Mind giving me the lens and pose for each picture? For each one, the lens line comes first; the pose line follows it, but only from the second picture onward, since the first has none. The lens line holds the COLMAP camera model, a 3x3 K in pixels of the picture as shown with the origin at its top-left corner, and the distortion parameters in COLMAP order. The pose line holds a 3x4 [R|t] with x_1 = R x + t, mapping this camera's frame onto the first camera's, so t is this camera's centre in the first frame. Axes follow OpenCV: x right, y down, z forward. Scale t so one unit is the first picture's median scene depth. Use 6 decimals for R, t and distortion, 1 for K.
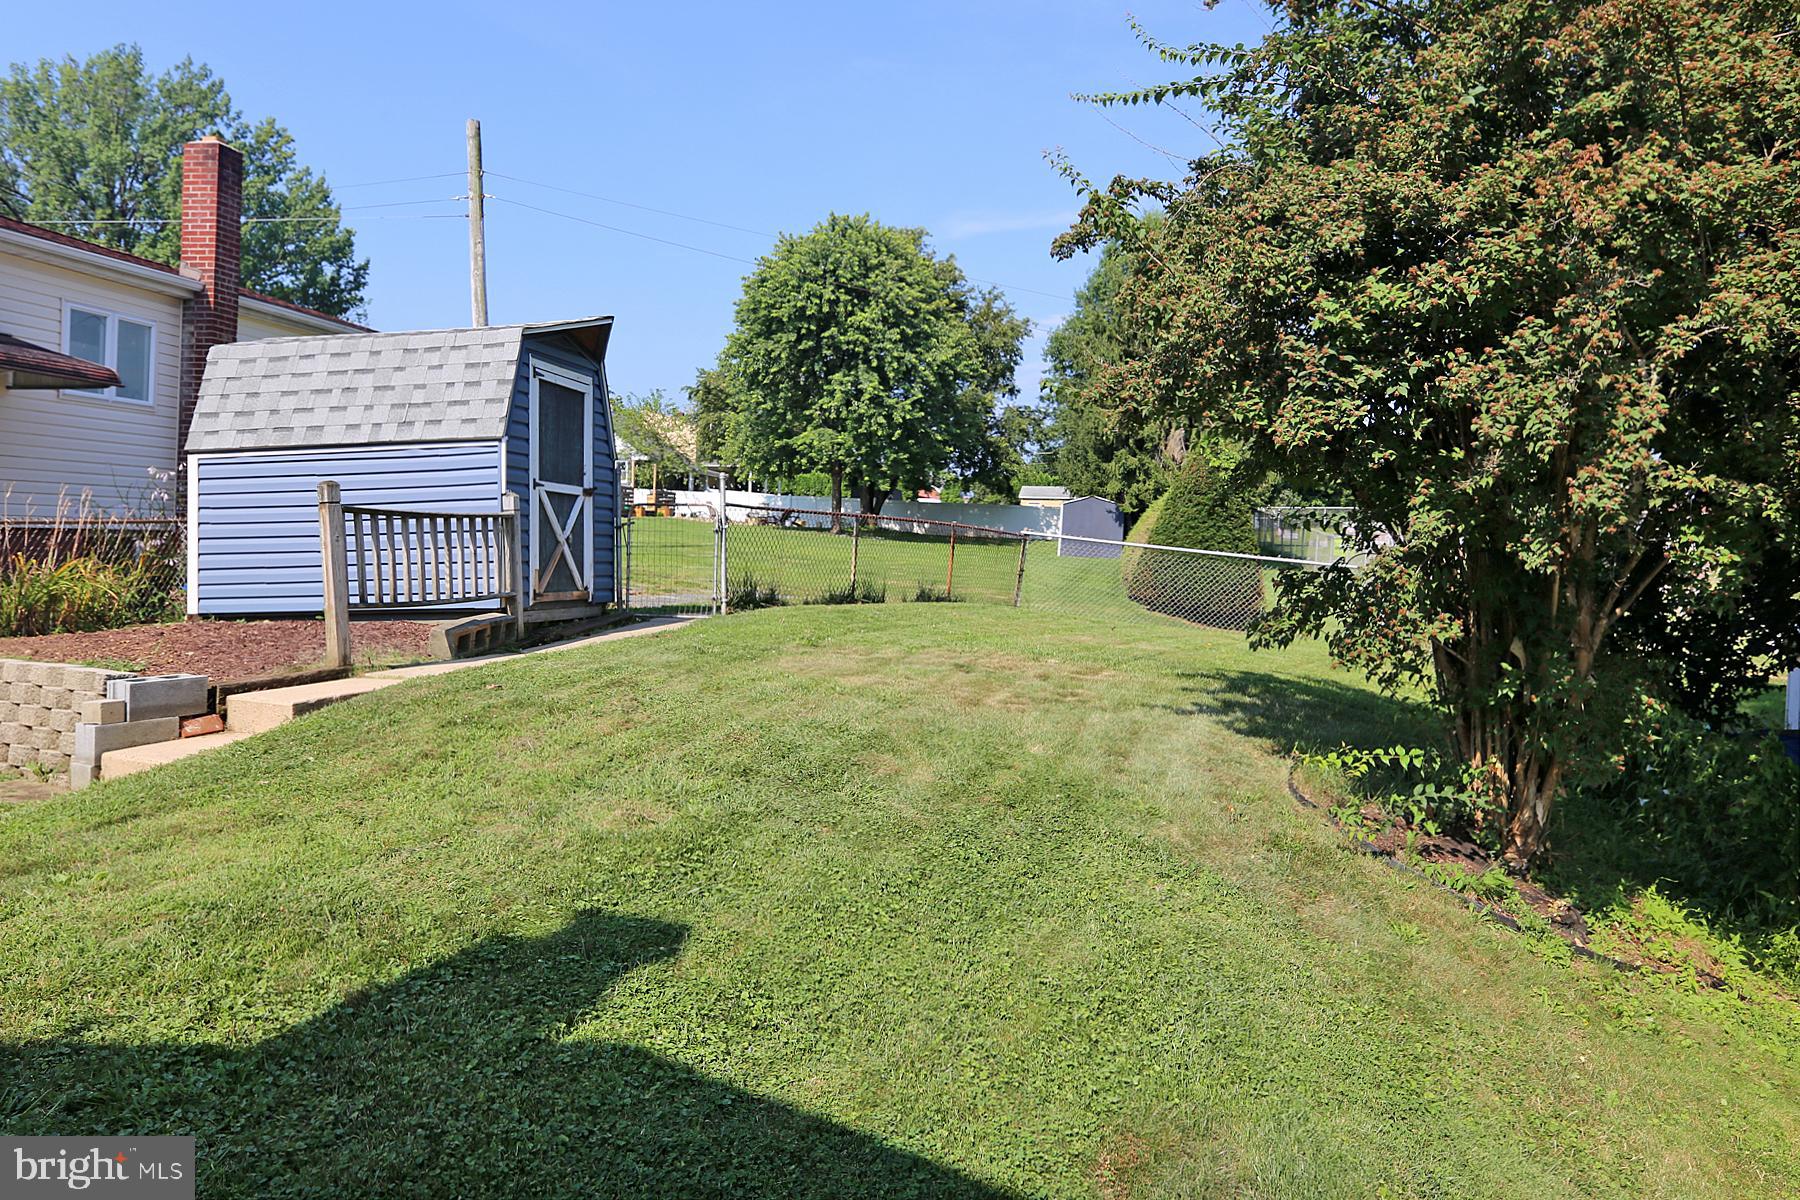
lens RADIAL K [[1377.6, 0, 889.1], [0, 1377.6, 451.7], [0, 0, 1]] dist [-0.011251, 0.003797]
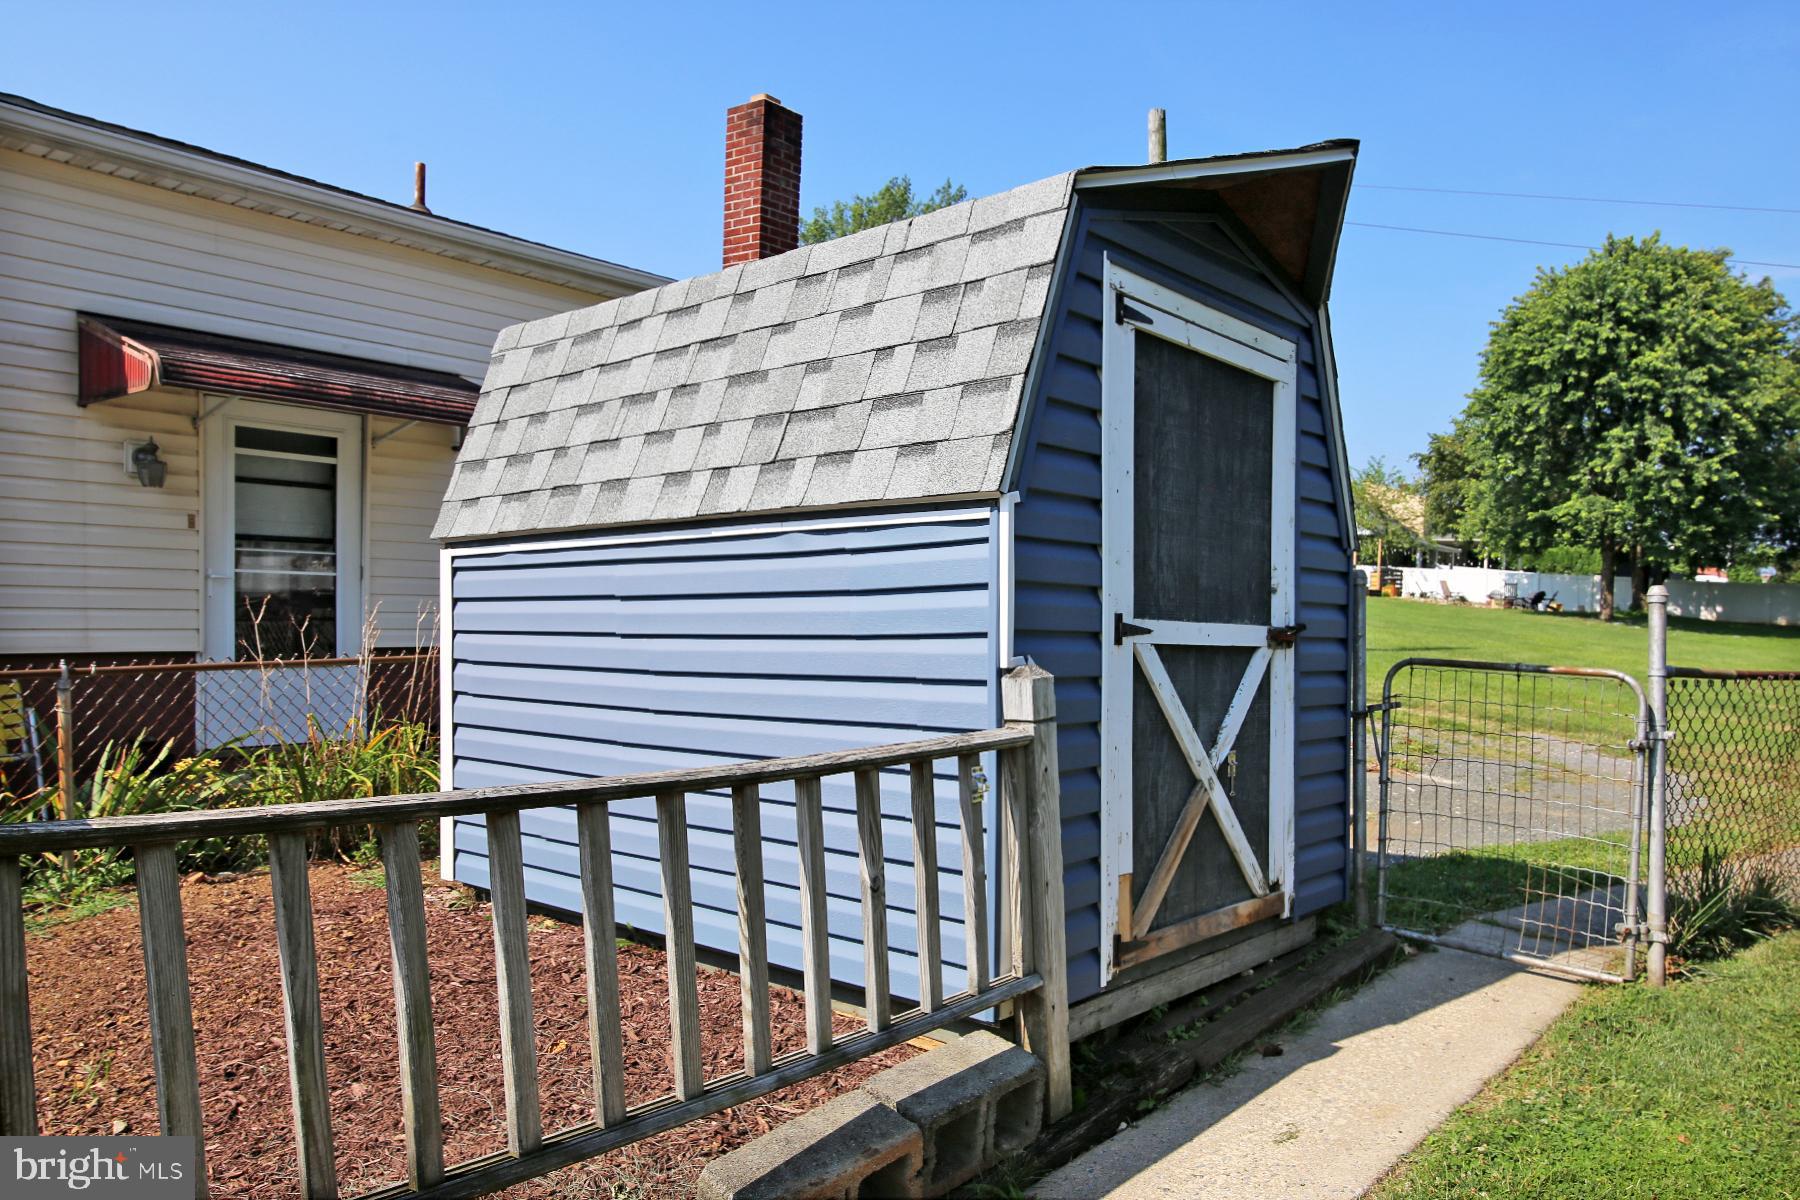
lens RADIAL K [[1244.2, 0, 903.5], [0, 1244.2, 606.9], [0, 0, 1]] dist [0.001046, -0.011951]
pose [[0.863291, 0.020339, -0.504296, -0.028372], [0.012034, 0.998074, 0.060855, -0.000411], [0.504563, -0.058604, 0.861384, 0.136537]]
